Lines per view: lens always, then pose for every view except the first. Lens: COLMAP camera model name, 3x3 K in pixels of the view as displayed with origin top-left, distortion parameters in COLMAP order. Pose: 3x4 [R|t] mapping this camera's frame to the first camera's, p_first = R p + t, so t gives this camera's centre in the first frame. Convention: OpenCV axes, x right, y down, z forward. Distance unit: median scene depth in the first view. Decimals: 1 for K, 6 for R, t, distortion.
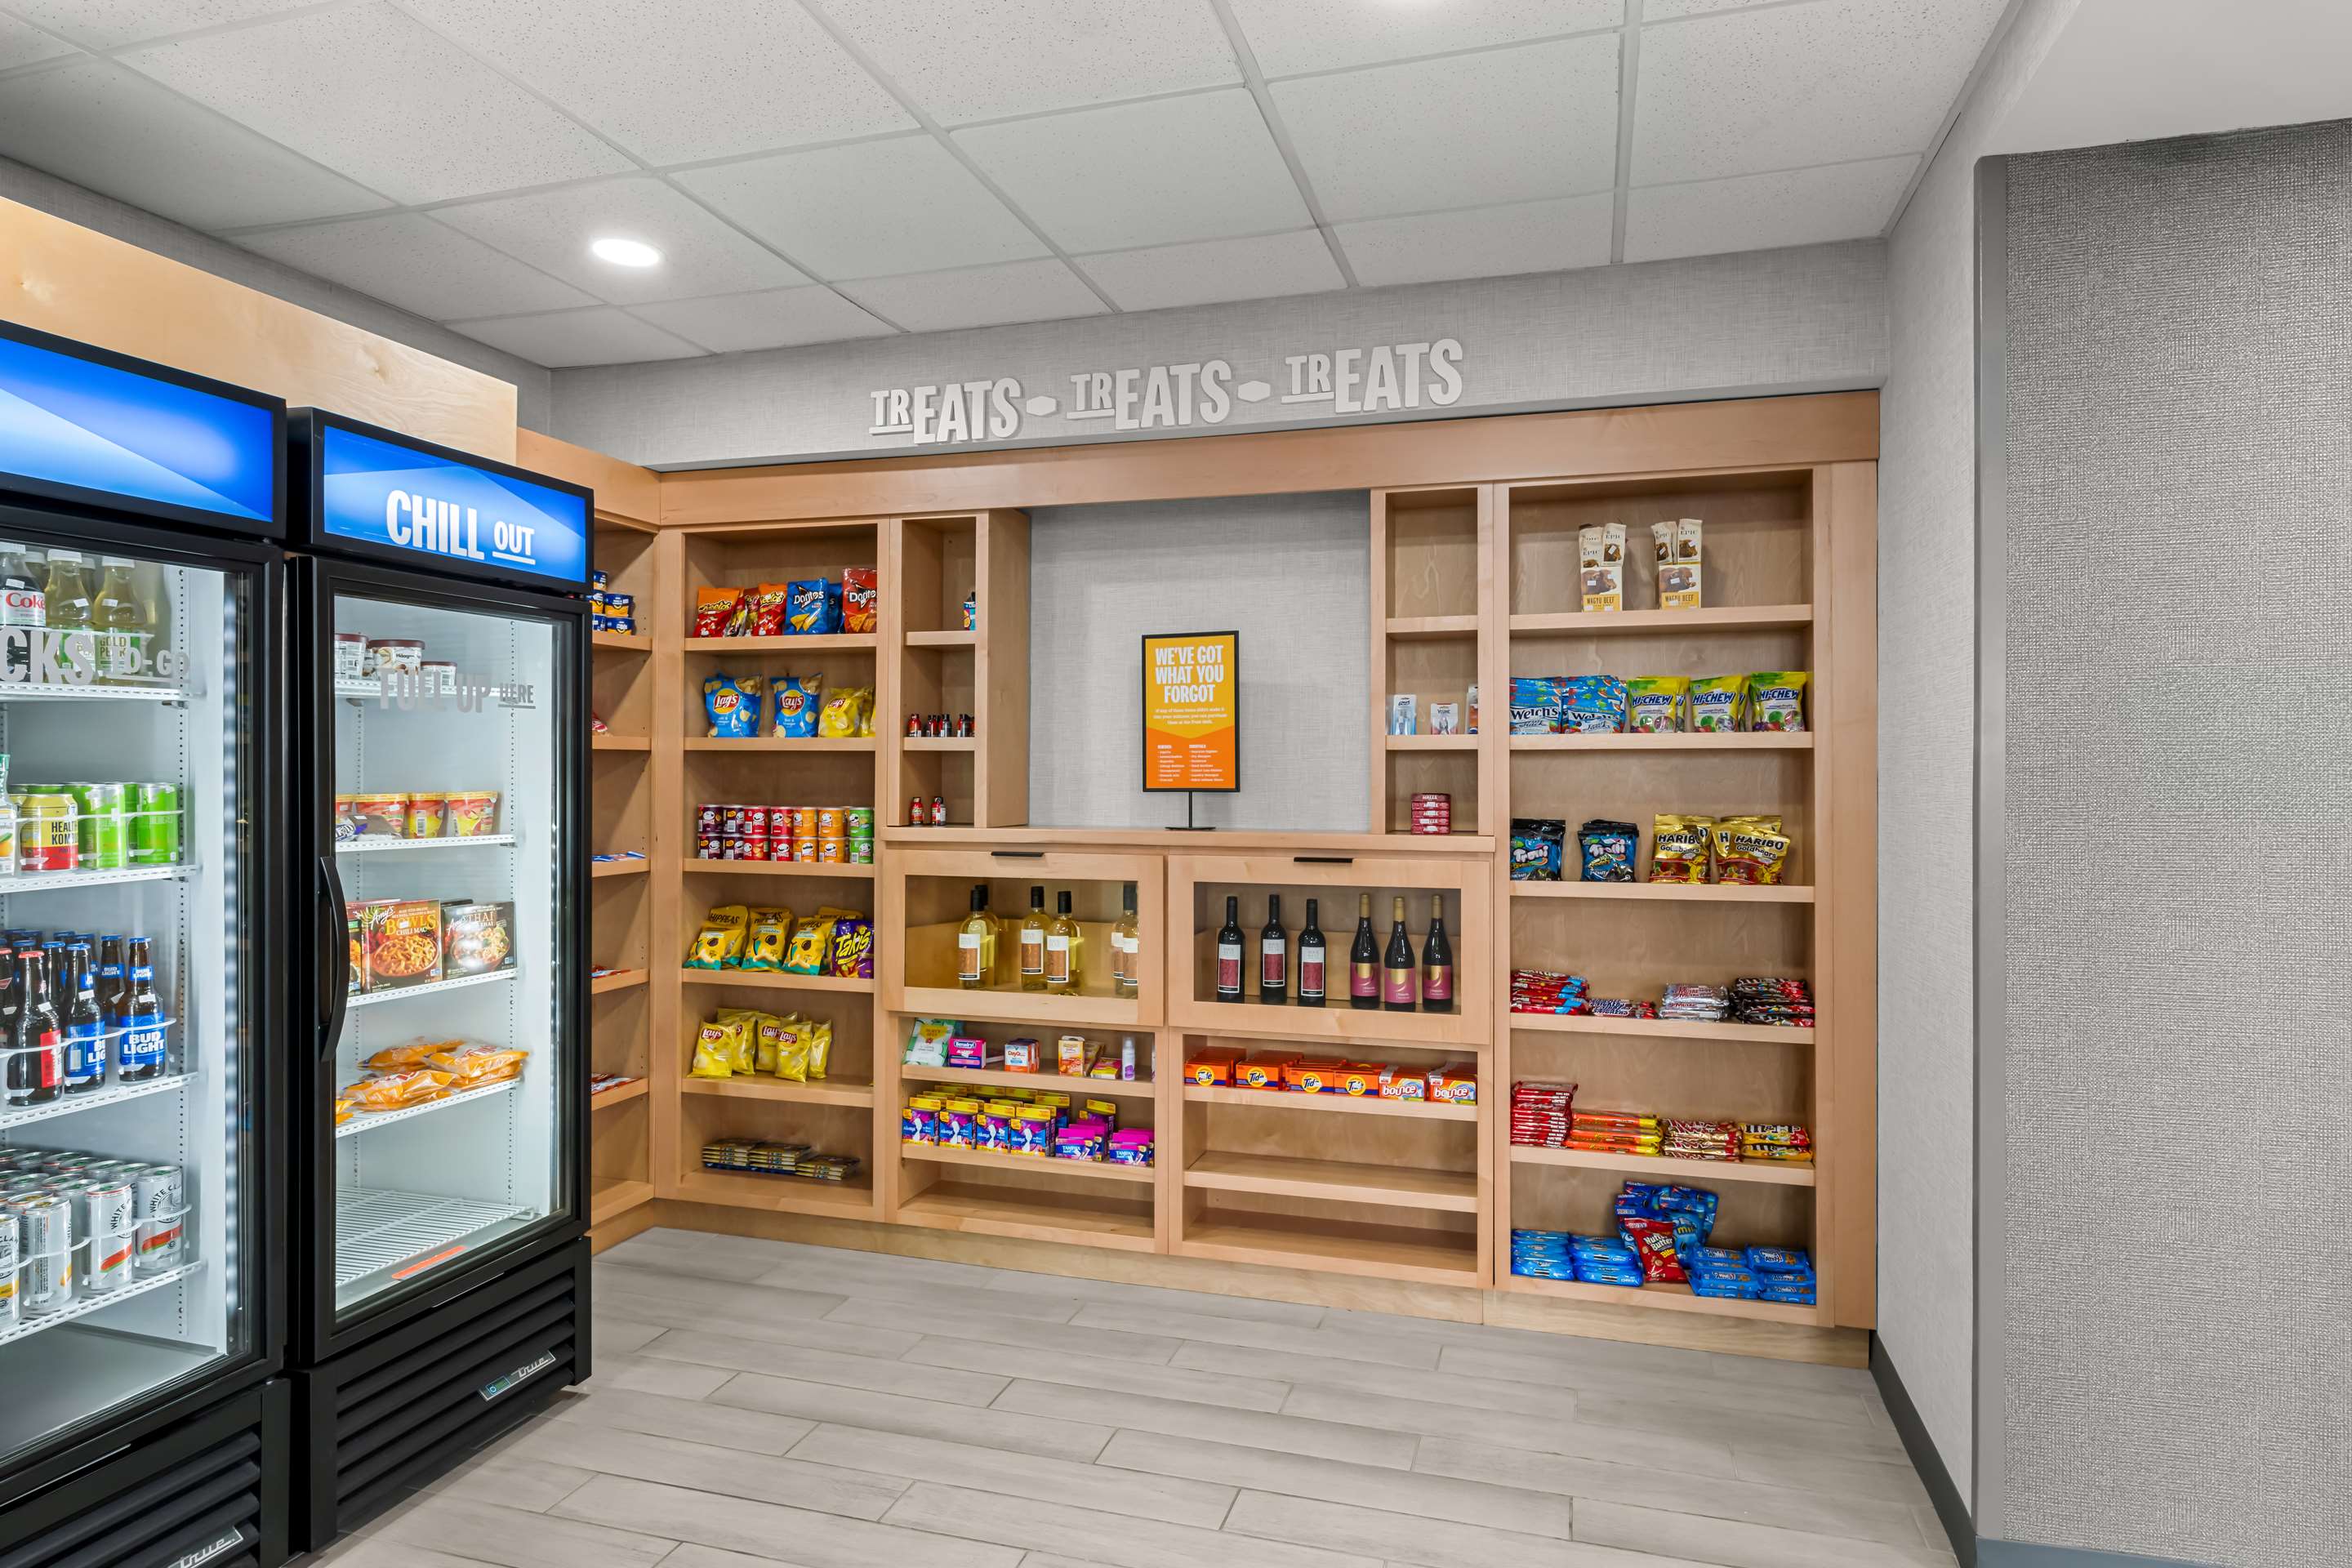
lens RADIAL K [[1319.0, 0, 1179.4], [0, 1319.0, 771.6], [0, 0, 1]] dist [0.001771, 0.000608]
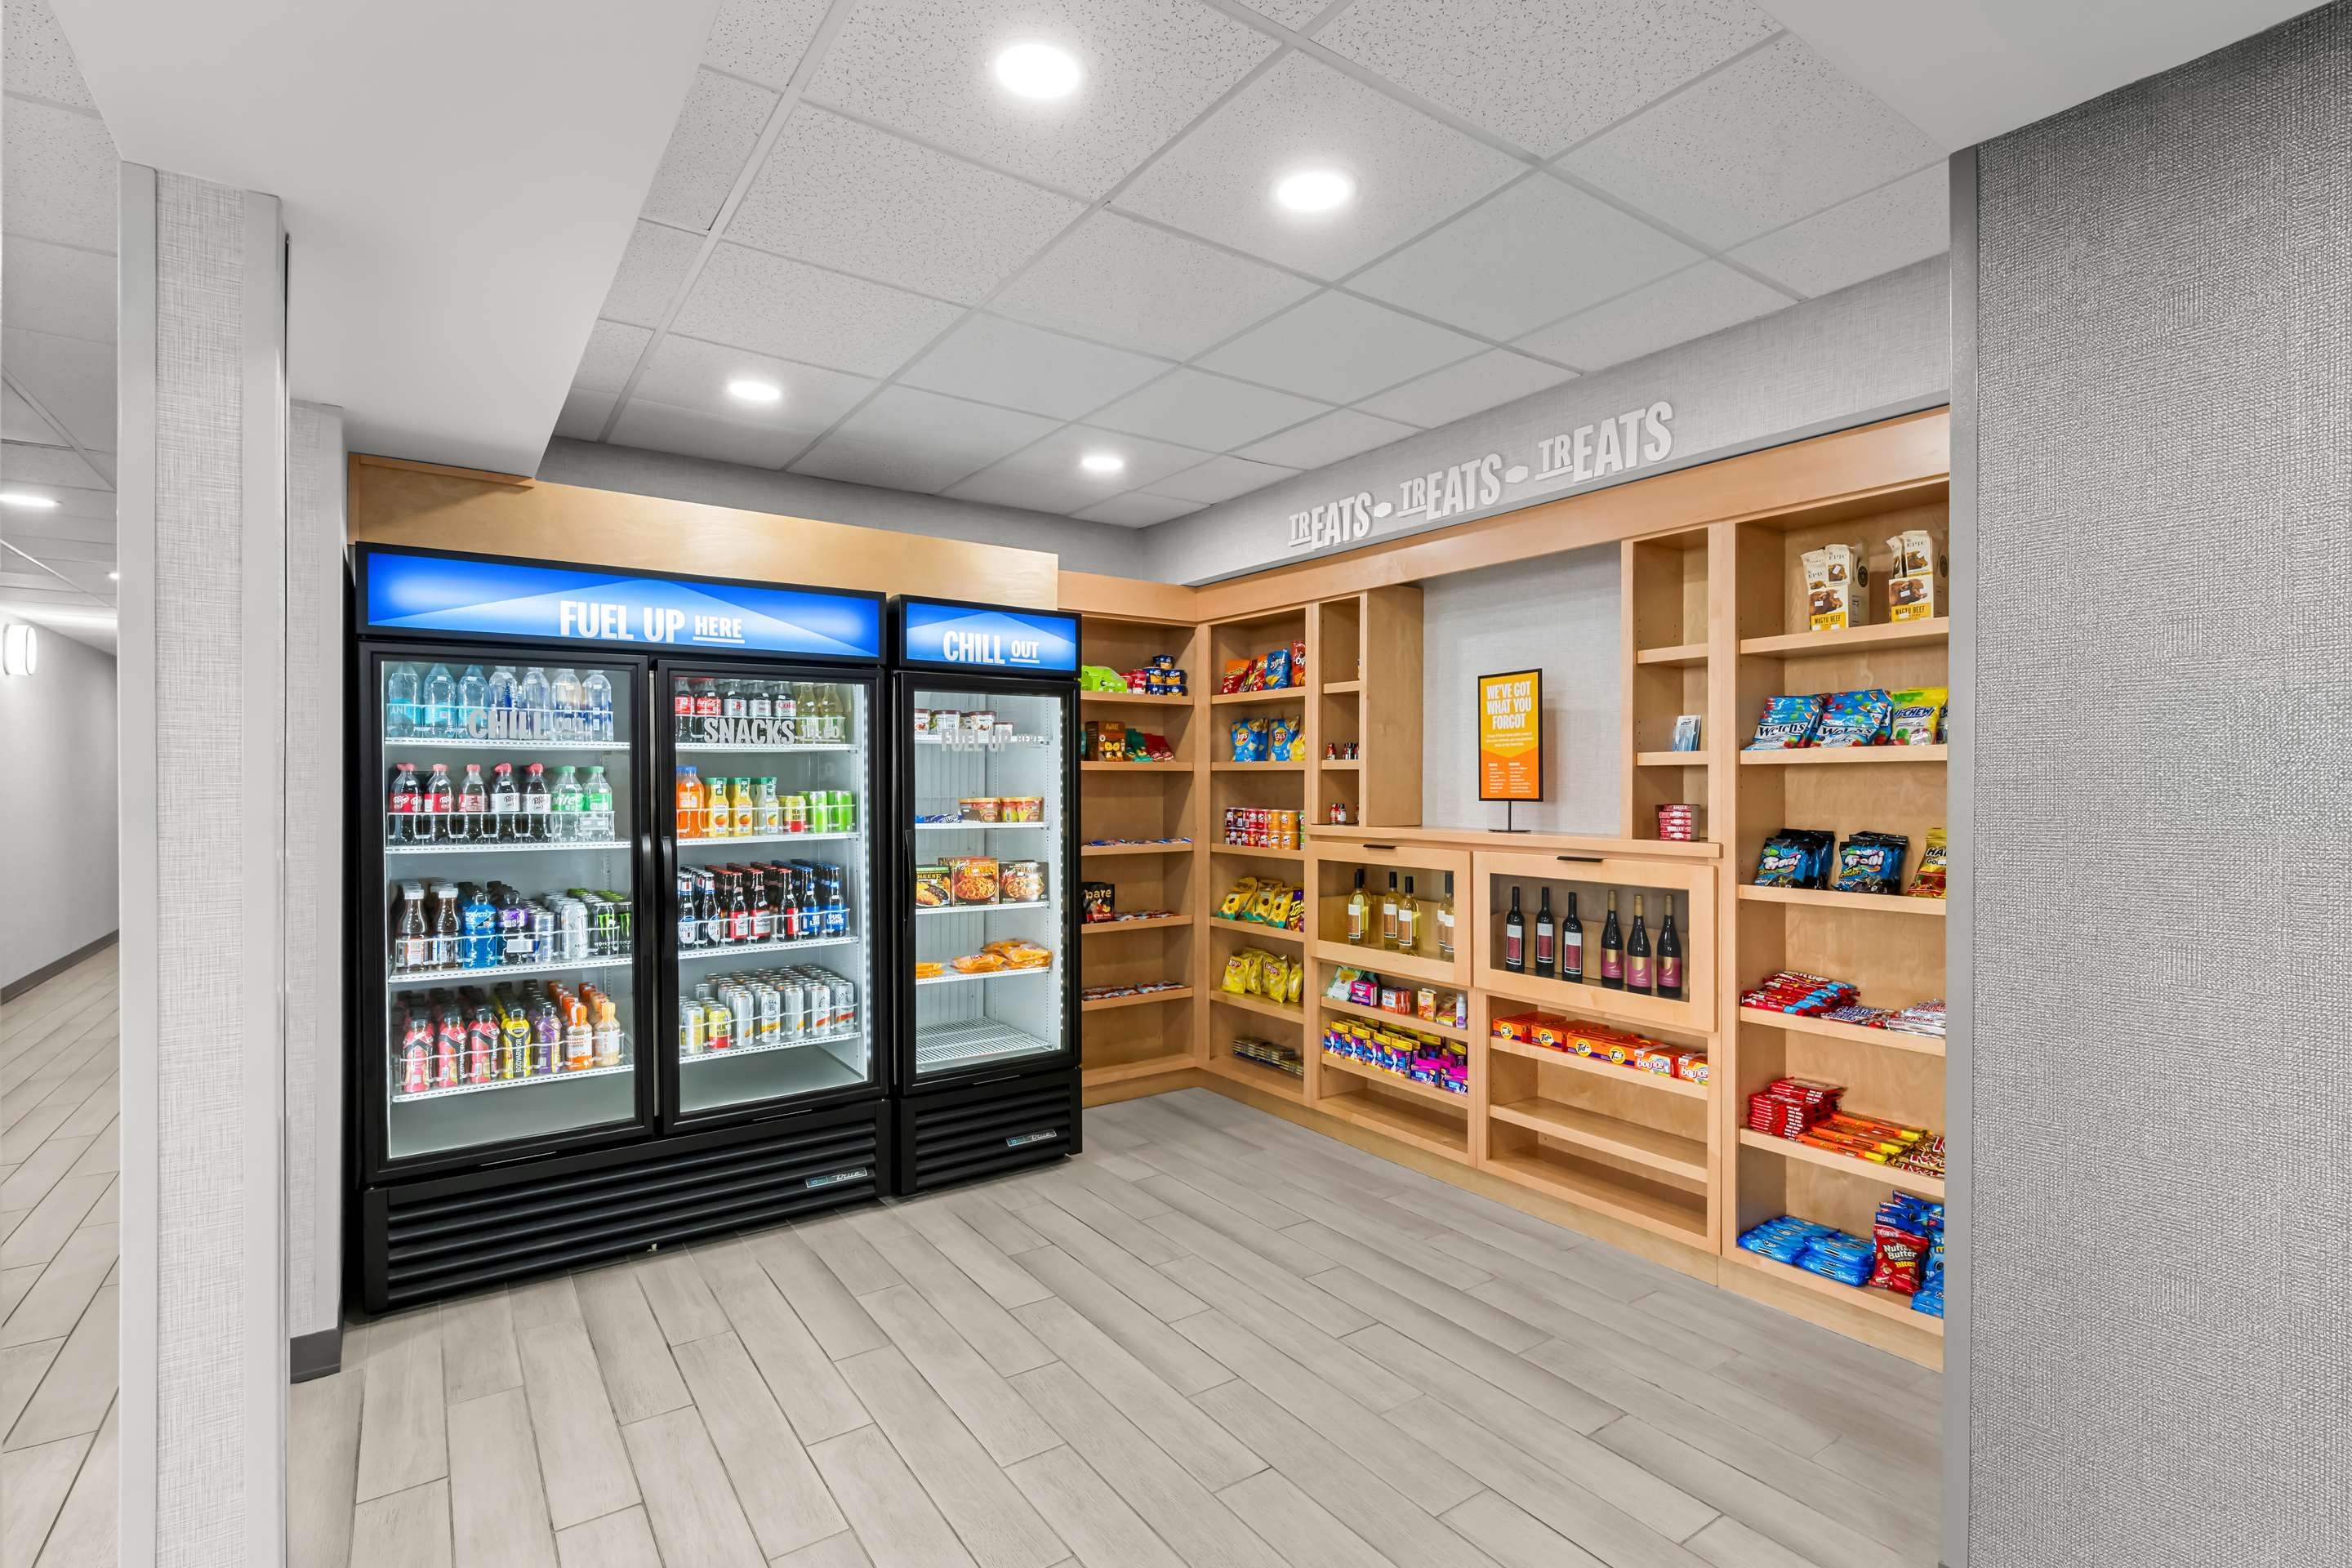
lens RADIAL K [[1089.3, 0, 1172.4], [0, 1089.3, 788.9], [0, 0, 1]] dist [0.002659, -0.000203]
pose [[0.784294, 0.001489, -0.620388, 0.448450], [0.000694, 0.999994, 0.003277, 0.000367], [0.620389, -0.003001, 0.784288, 0.006183]]
